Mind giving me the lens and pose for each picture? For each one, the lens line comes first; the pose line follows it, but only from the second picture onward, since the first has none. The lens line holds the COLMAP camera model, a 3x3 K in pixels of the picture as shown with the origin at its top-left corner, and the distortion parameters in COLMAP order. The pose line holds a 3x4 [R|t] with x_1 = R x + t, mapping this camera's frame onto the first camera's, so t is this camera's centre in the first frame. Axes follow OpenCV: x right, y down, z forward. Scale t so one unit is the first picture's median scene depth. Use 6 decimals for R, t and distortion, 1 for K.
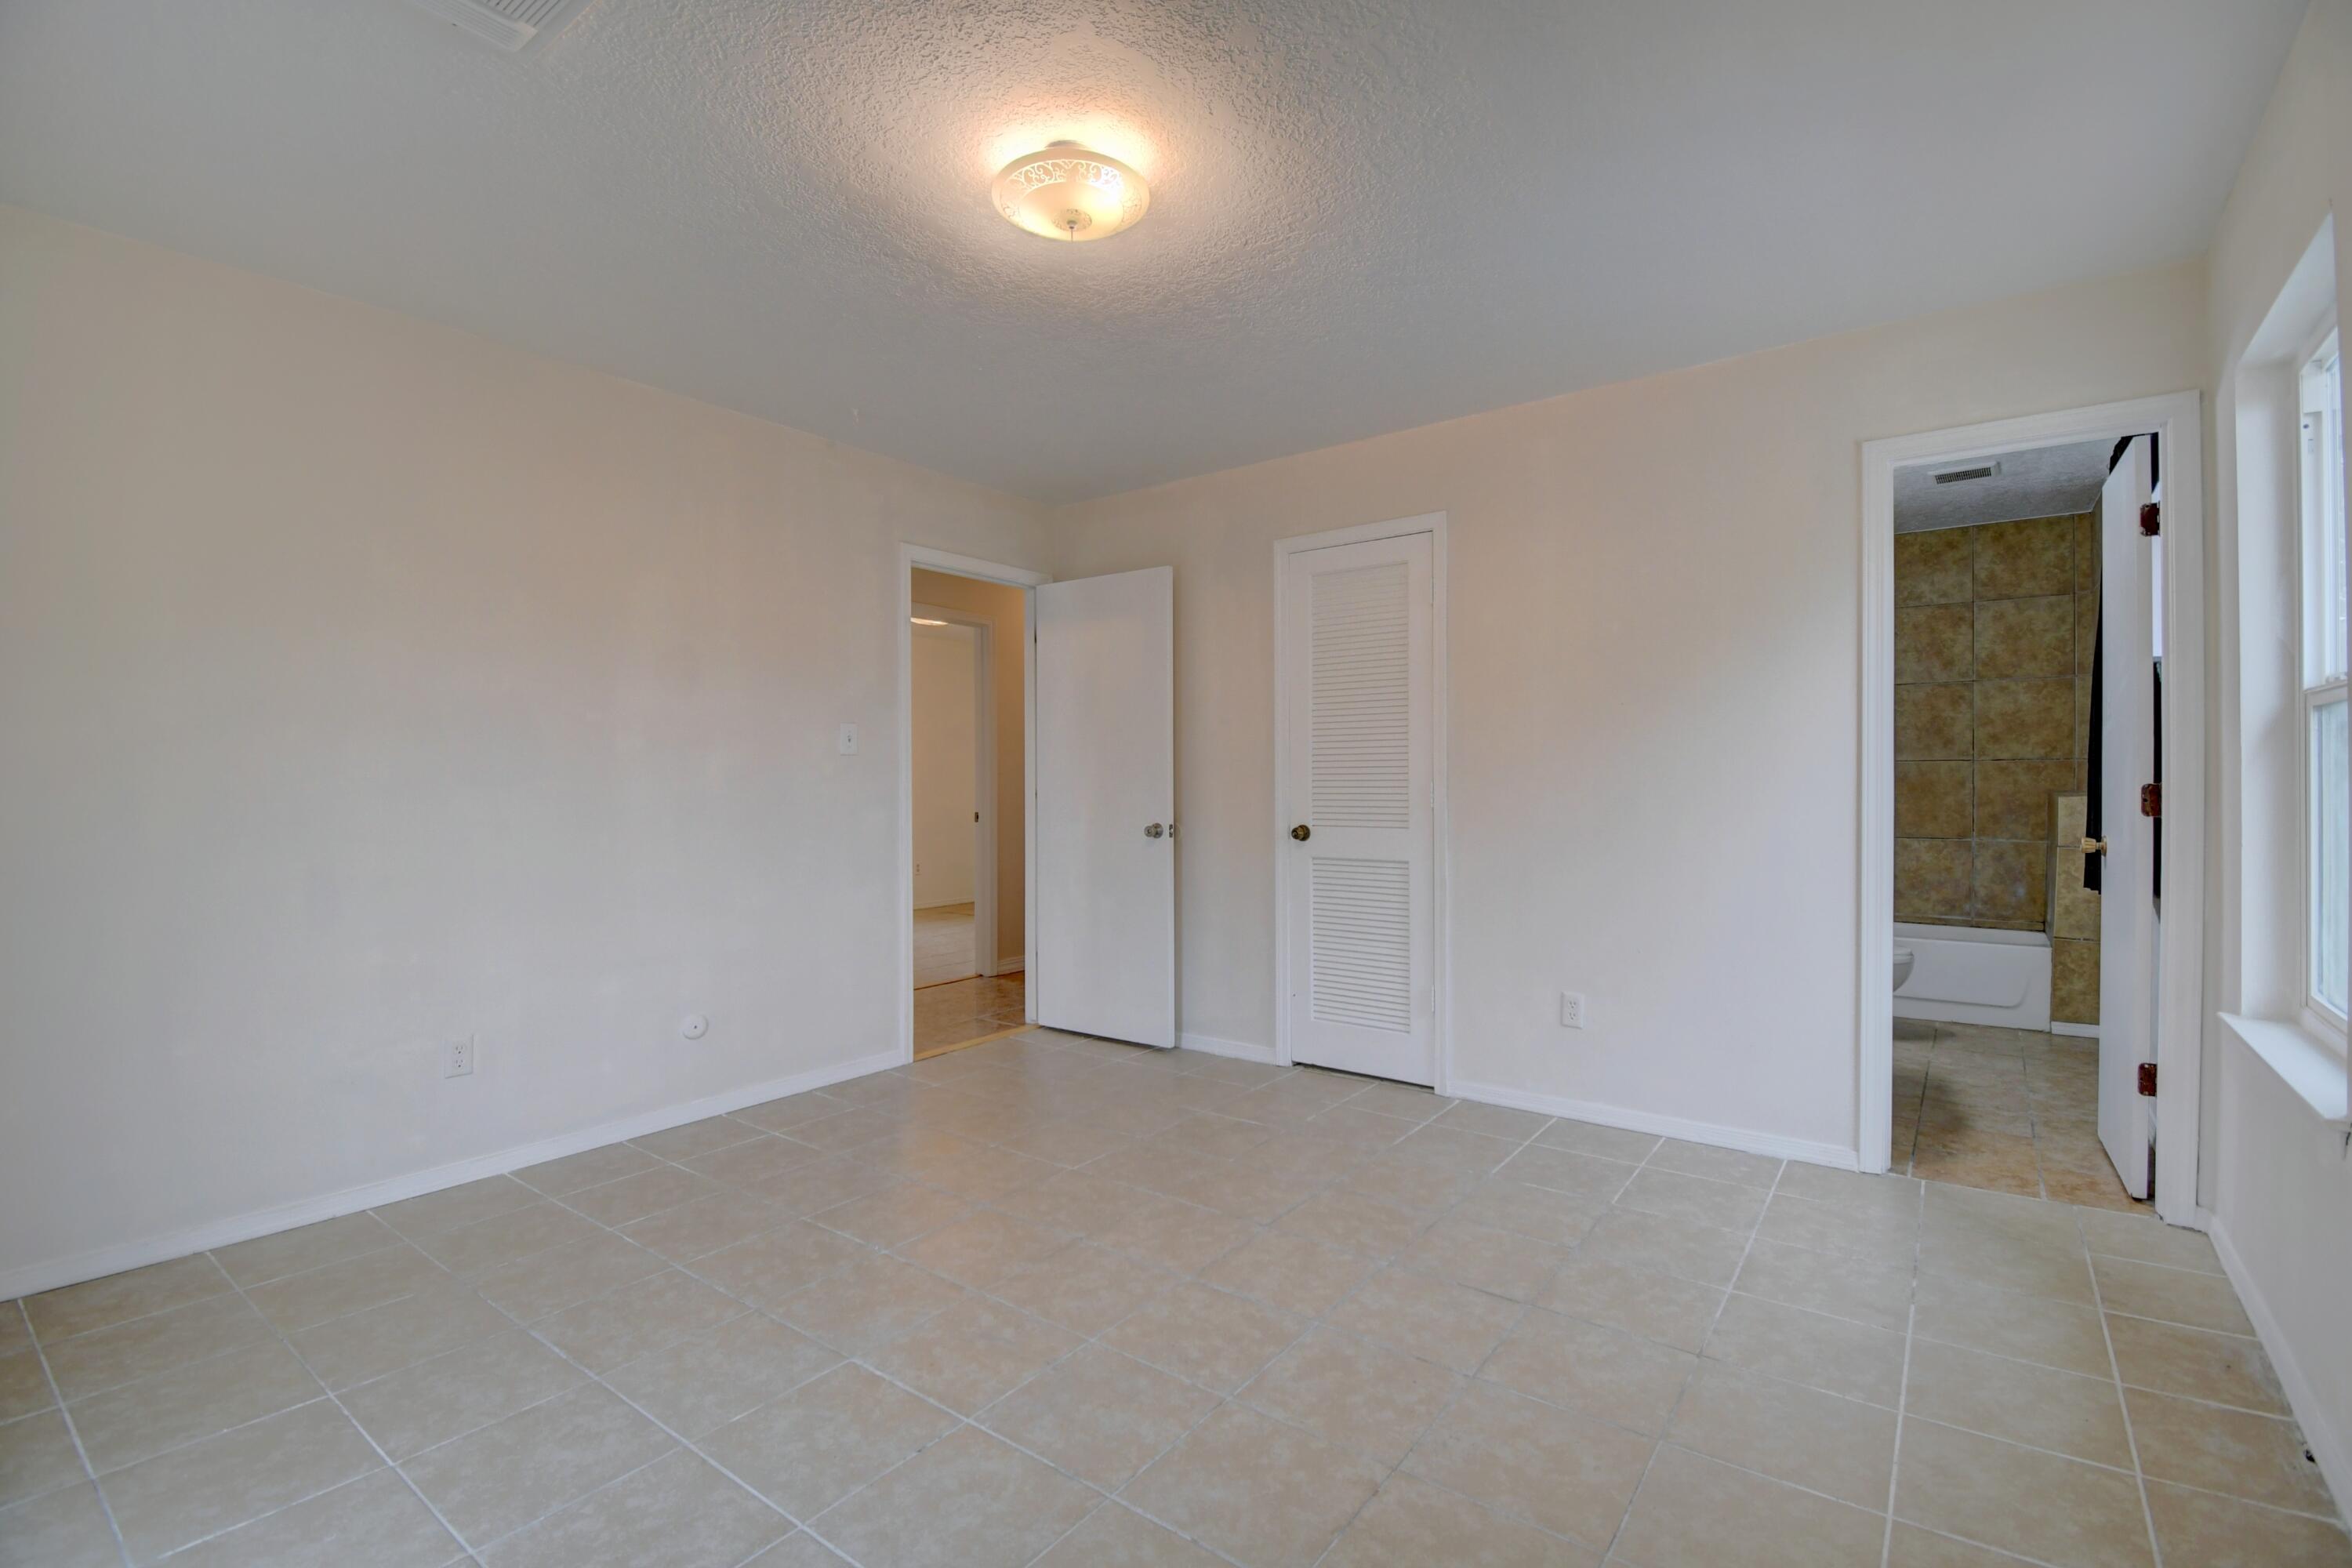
lens RADIAL K [[1039.3, 0, 1177.7], [0, 1039.3, 779.6], [0, 0, 1]] dist [0.017914, -0.029798]
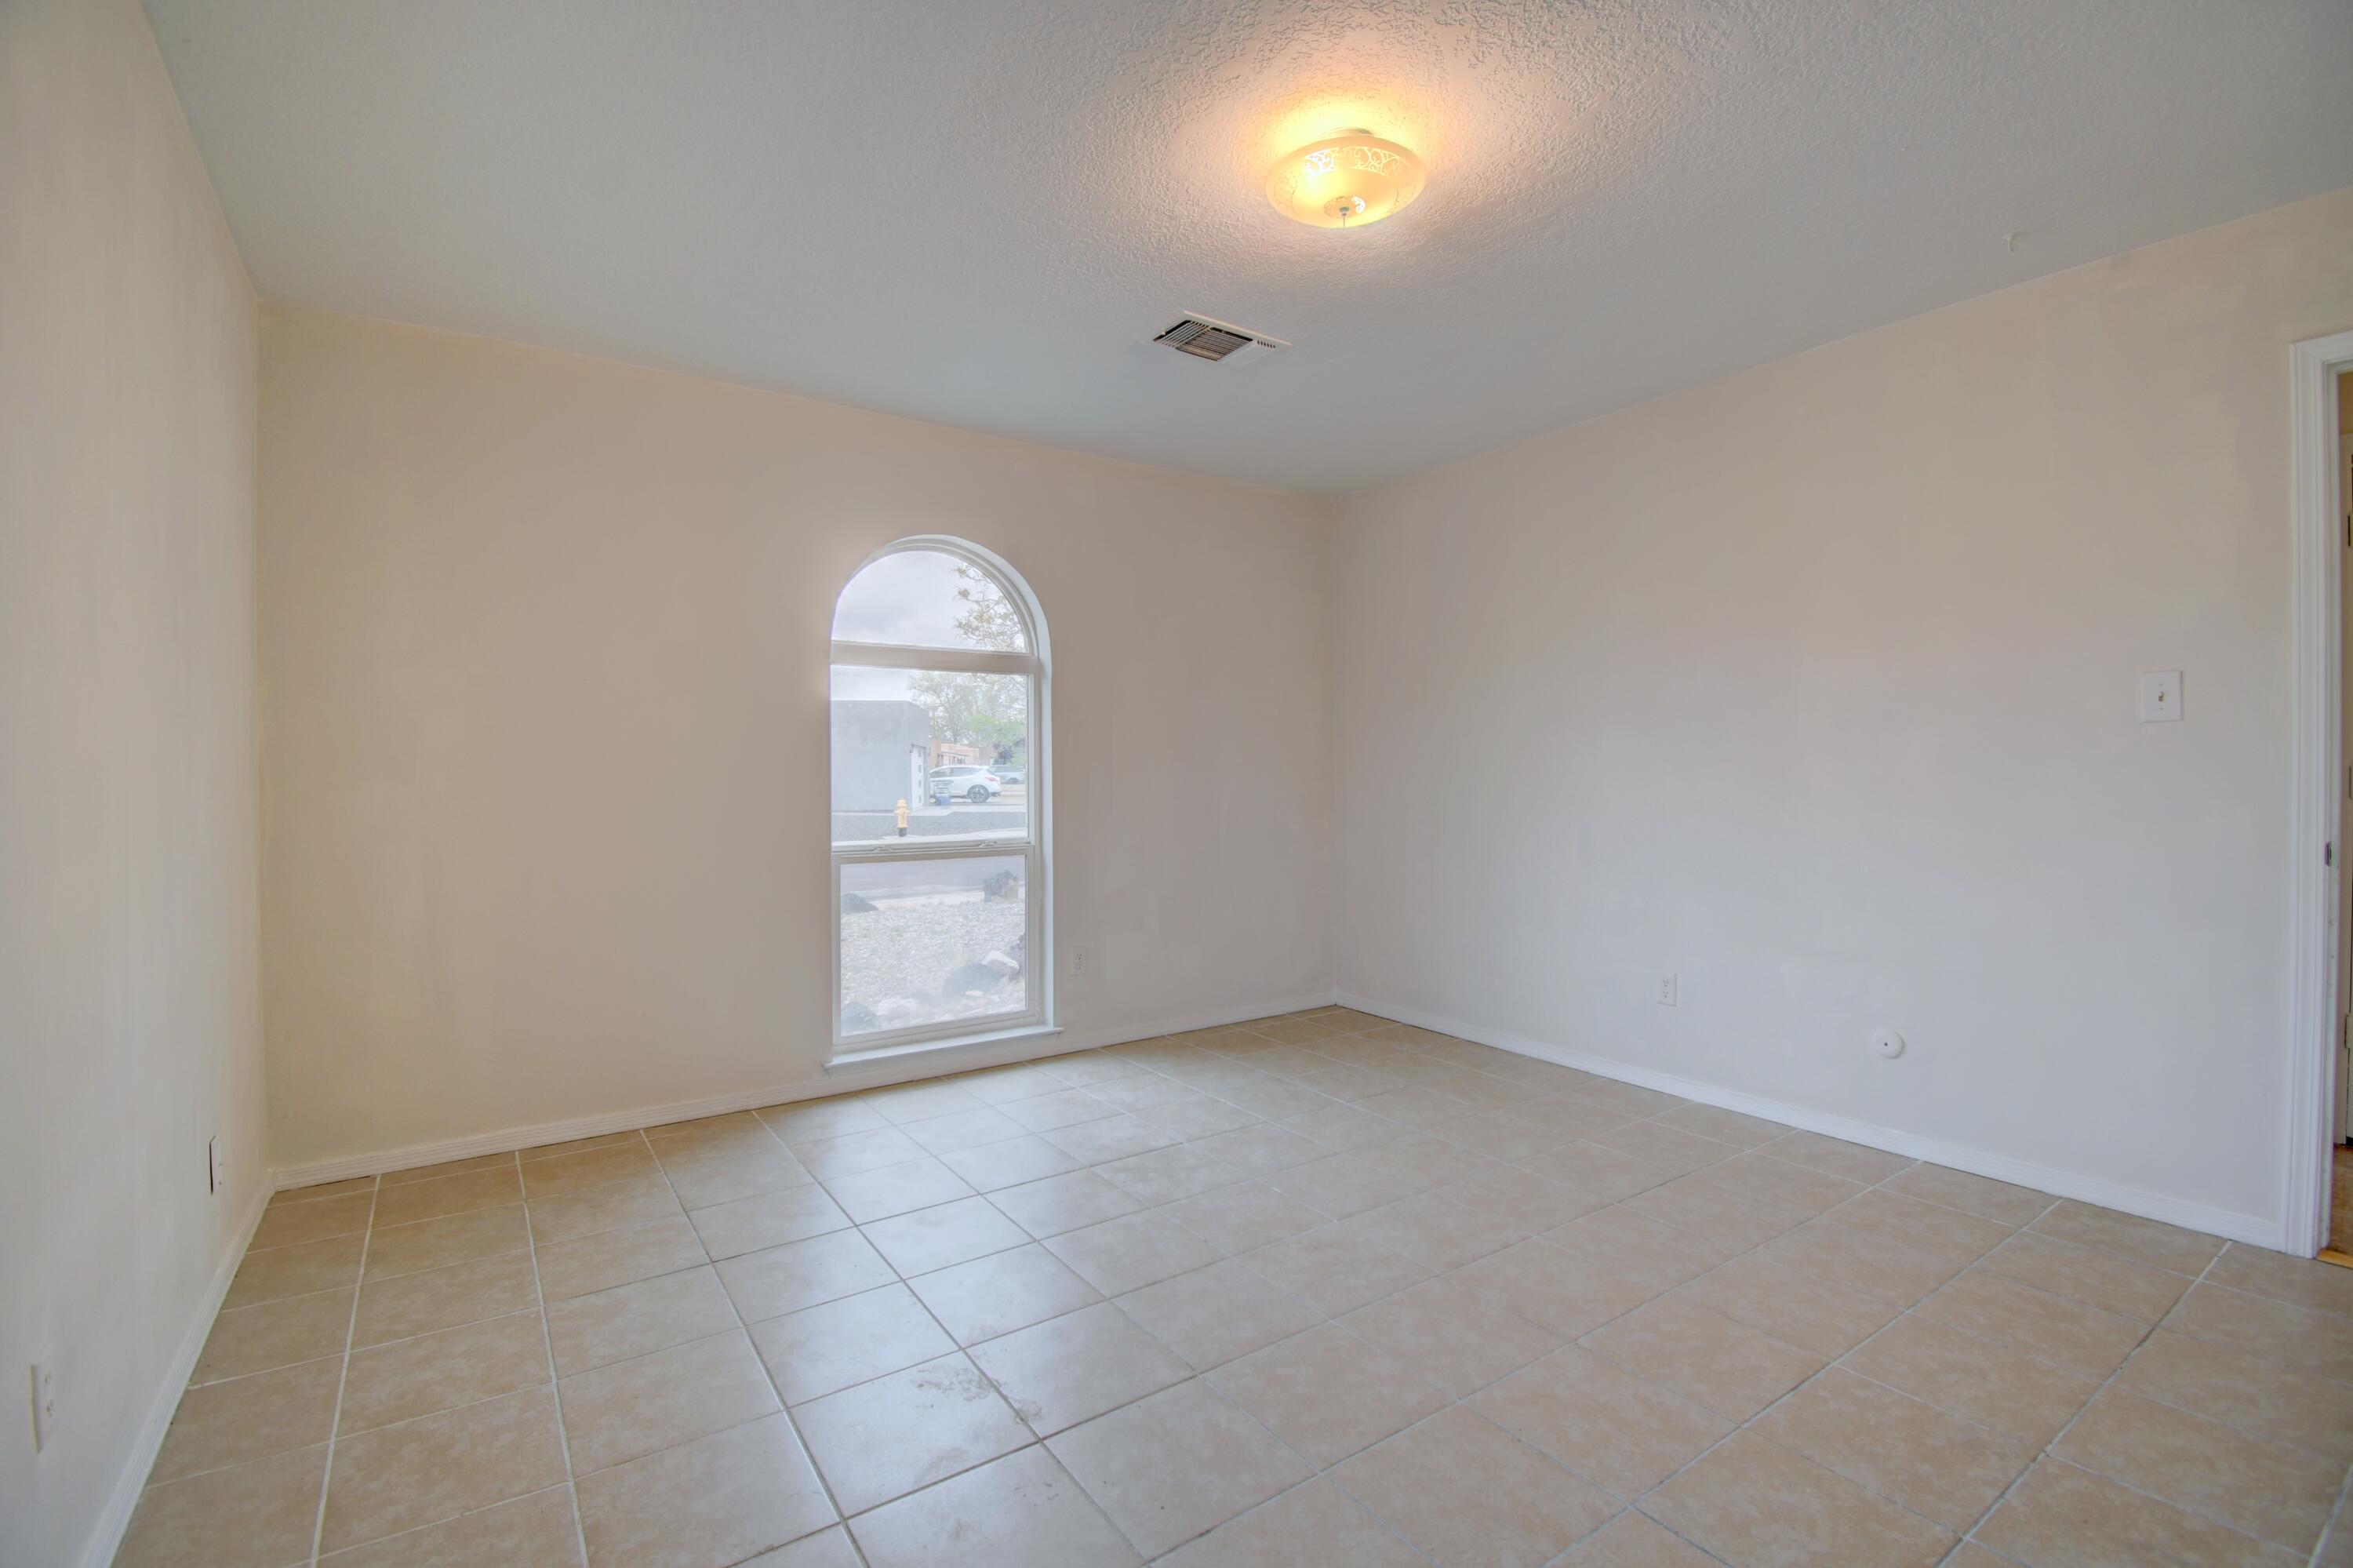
lens RADIAL K [[1039.8, 0, 1178.2], [0, 1039.8, 779.6], [0, 0, 1]] dist [0.017914, -0.029798]
pose [[-0.322733, 0.016649, -0.946344, 1.375406], [0.011086, 0.999843, 0.013810, -0.012232], [0.946425, -0.006034, -0.322867, 1.772065]]
